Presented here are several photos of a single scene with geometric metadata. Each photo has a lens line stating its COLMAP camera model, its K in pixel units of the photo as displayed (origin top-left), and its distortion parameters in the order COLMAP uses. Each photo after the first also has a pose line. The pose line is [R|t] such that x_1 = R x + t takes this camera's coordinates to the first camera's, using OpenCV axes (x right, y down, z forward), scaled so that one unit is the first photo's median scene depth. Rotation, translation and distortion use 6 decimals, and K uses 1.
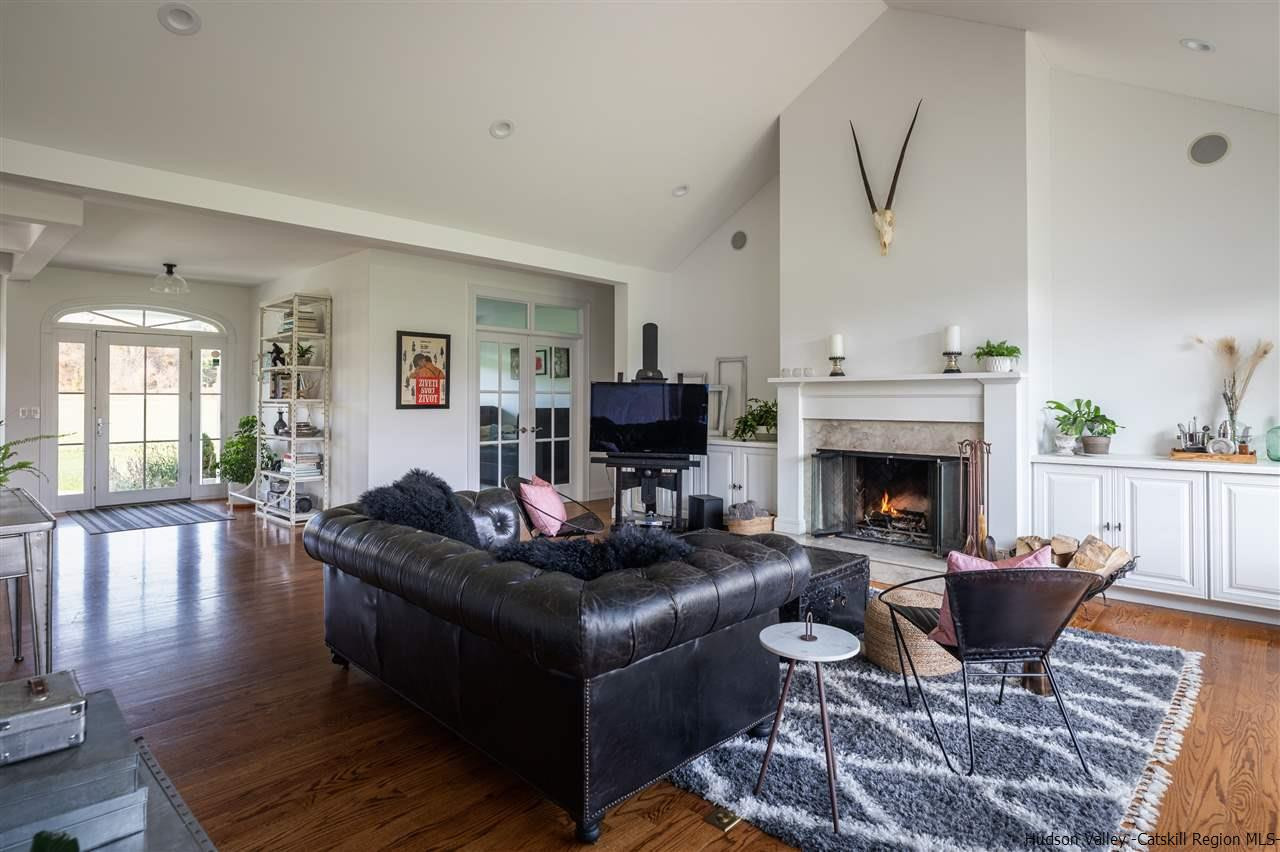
lens RADIAL K [[656.4, 0, 622.4], [0, 656.4, 390.1], [0, 0, 1]] dist [-0.002499, 0.002151]
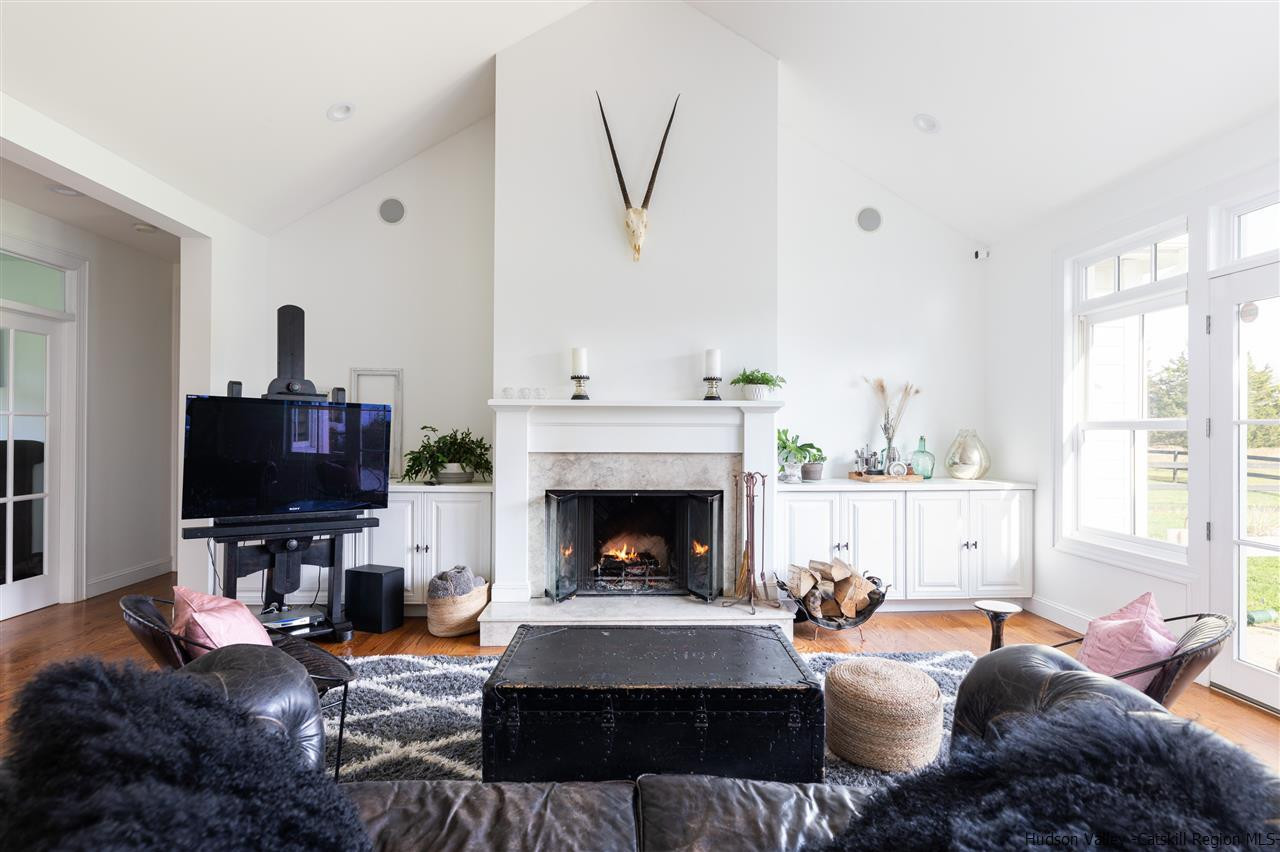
lens RADIAL K [[656.4, 0, 630.2], [0, 656.4, 427.0], [0, 0, 1]] dist [-0.002499, 0.002151]
pose [[0.696733, 0.005960, 0.717306, -0.208721], [-0.014226, 0.999884, 0.005510, 0.007182], [-0.717190, -0.014043, 0.696737, 0.377041]]
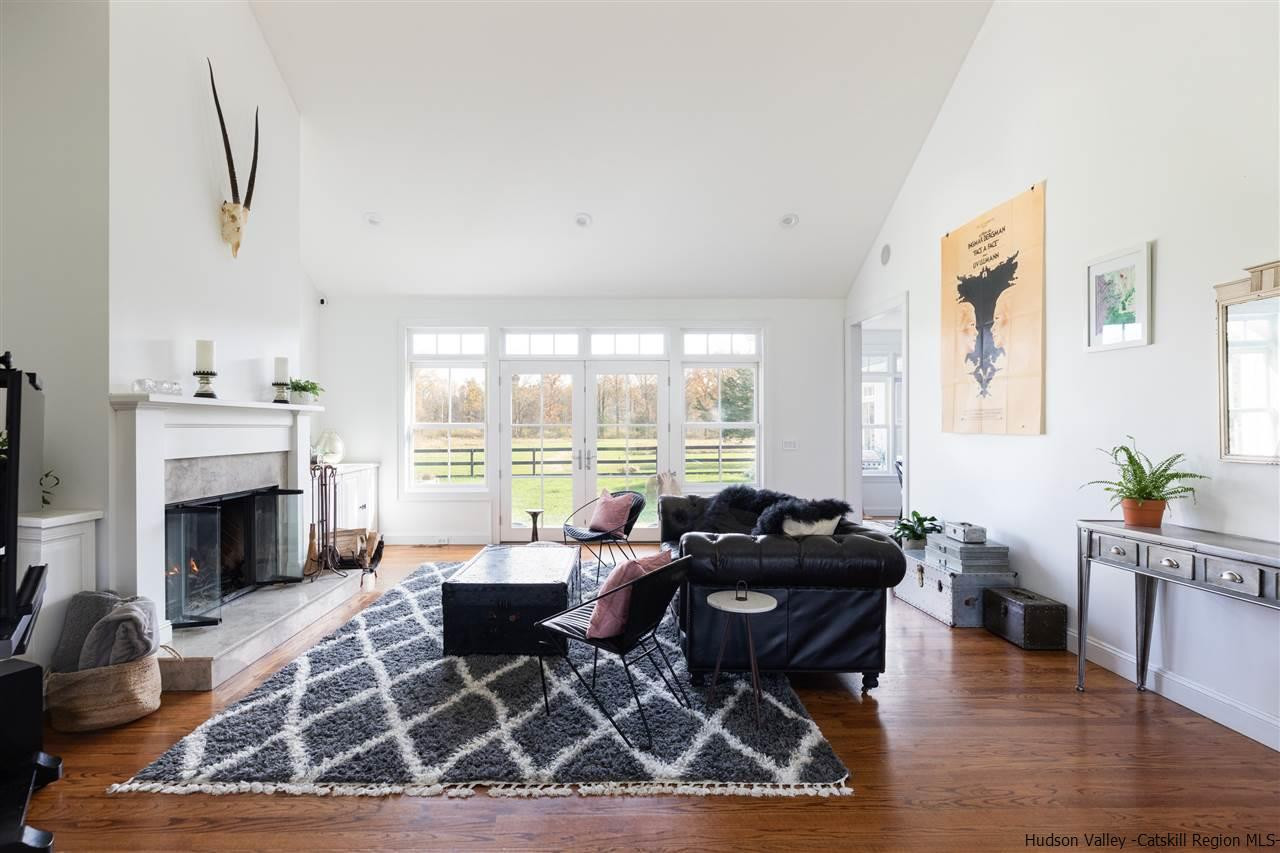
lens RADIAL K [[656.4, 0, 634.5], [0, 656.4, 429.6], [0, 0, 1]] dist [-0.002499, 0.002151]
pose [[-0.730344, -0.001326, 0.683078, -0.505089], [-0.008450, 0.999939, -0.007093, 0.014657], [-0.683027, -0.010952, -0.730311, 1.176130]]
